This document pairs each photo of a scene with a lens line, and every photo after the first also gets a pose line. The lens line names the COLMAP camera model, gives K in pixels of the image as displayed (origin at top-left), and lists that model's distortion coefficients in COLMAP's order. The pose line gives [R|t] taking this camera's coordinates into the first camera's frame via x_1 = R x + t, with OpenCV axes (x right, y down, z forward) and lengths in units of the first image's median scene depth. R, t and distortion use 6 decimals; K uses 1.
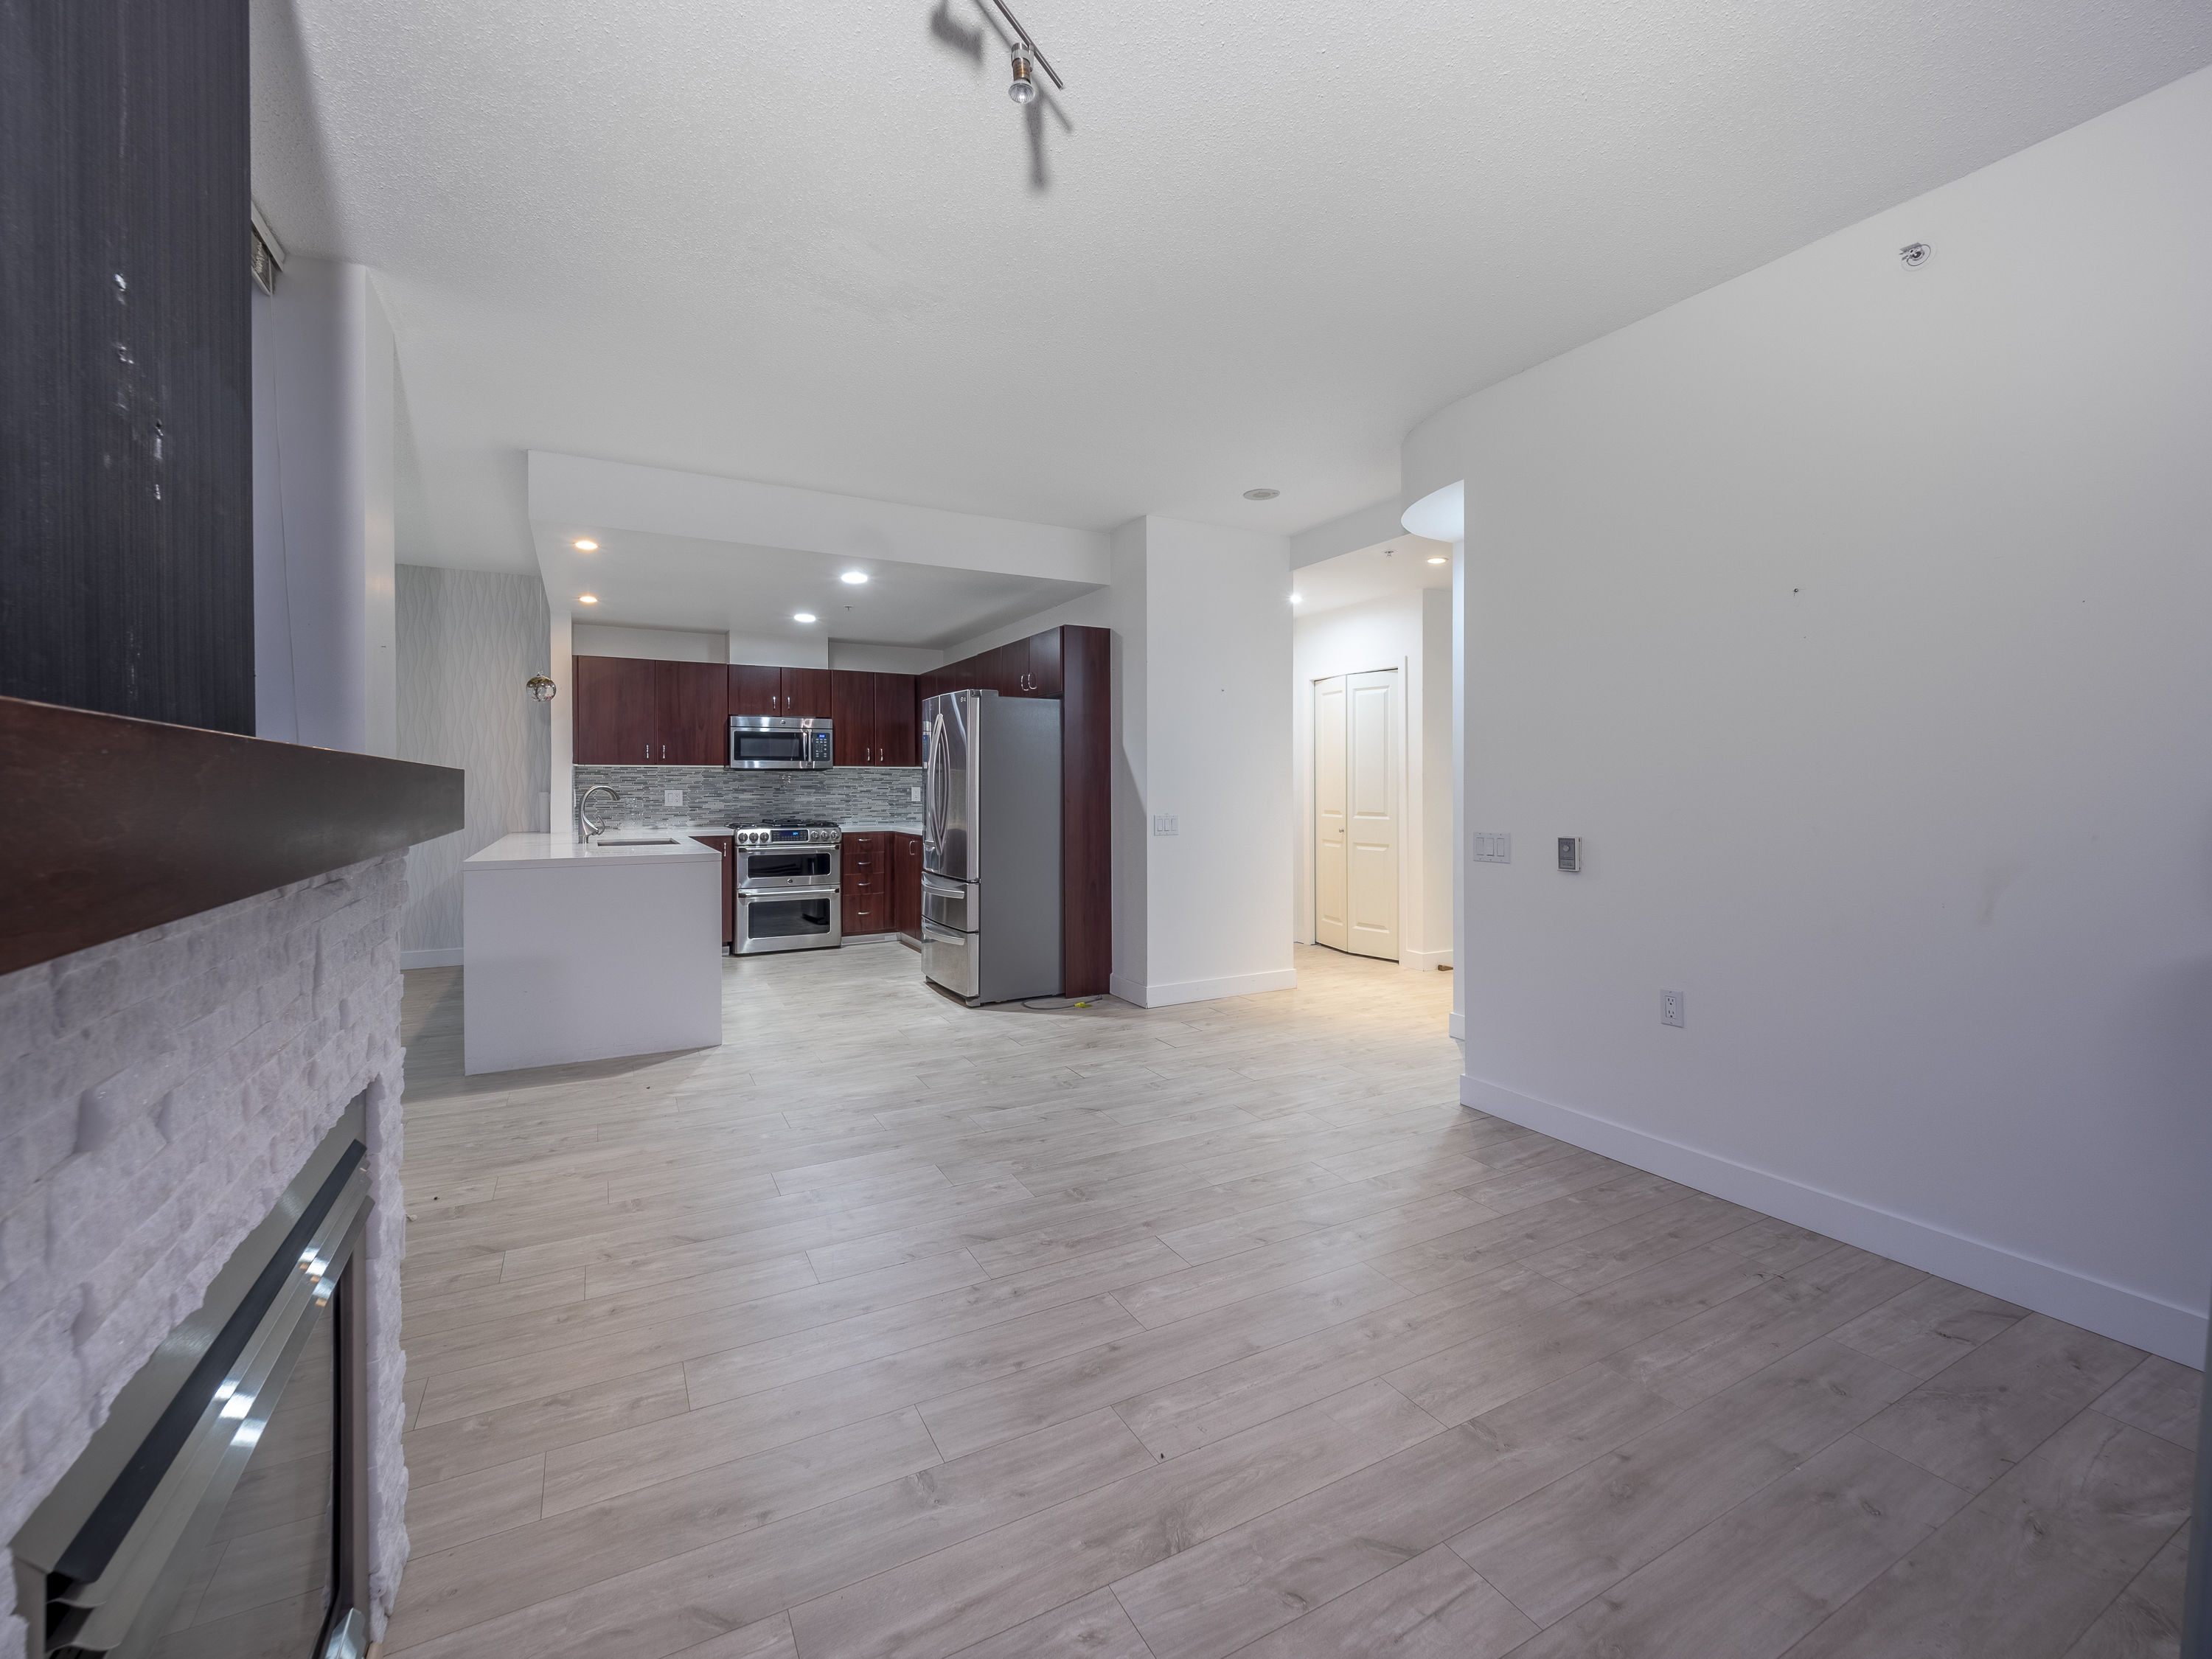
lens RADIAL K [[945.1, 0, 1103.8], [0, 945.1, 794.5], [0, 0, 1]] dist [0.002237, -0.005179]
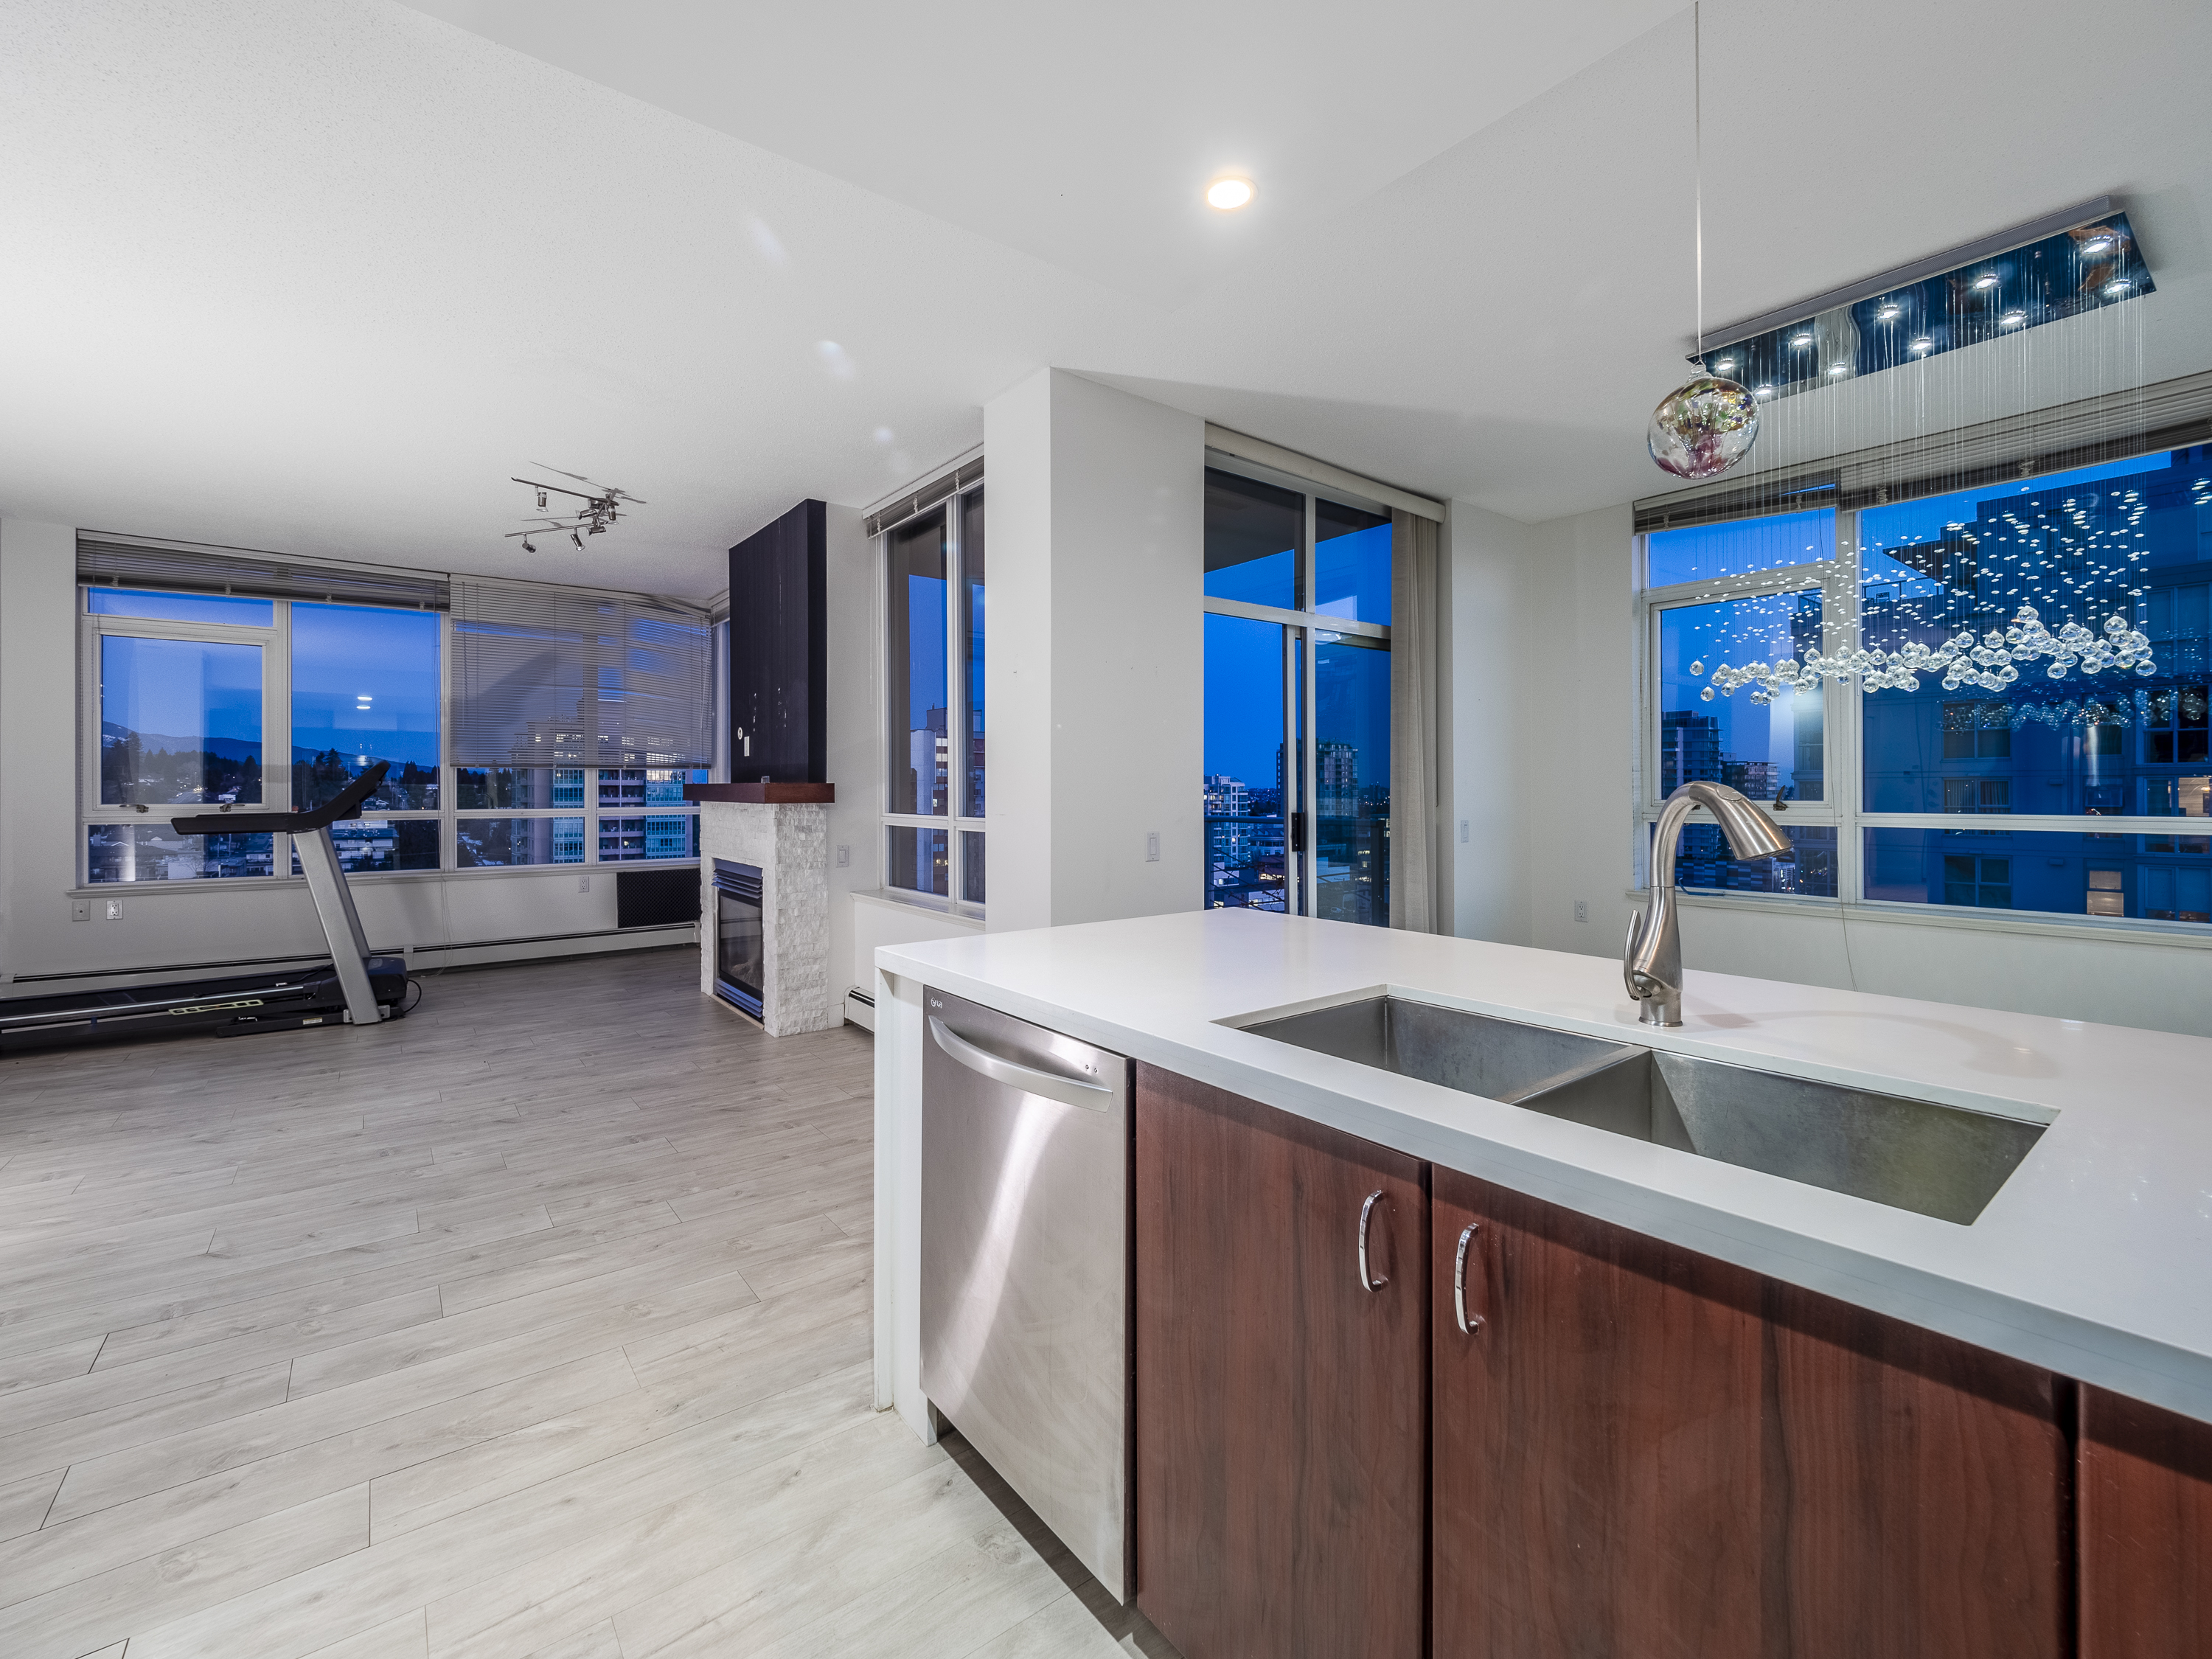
lens RADIAL K [[944.1, 0, 1091.2], [0, 944.1, 785.6], [0, 0, 1]] dist [0.009028, -0.009111]
pose [[-0.987463, 0.003019, -0.157824, -0.376800], [0.002095, 0.999980, 0.006023, -0.011160], [0.157839, 0.005616, -0.987449, 1.243567]]
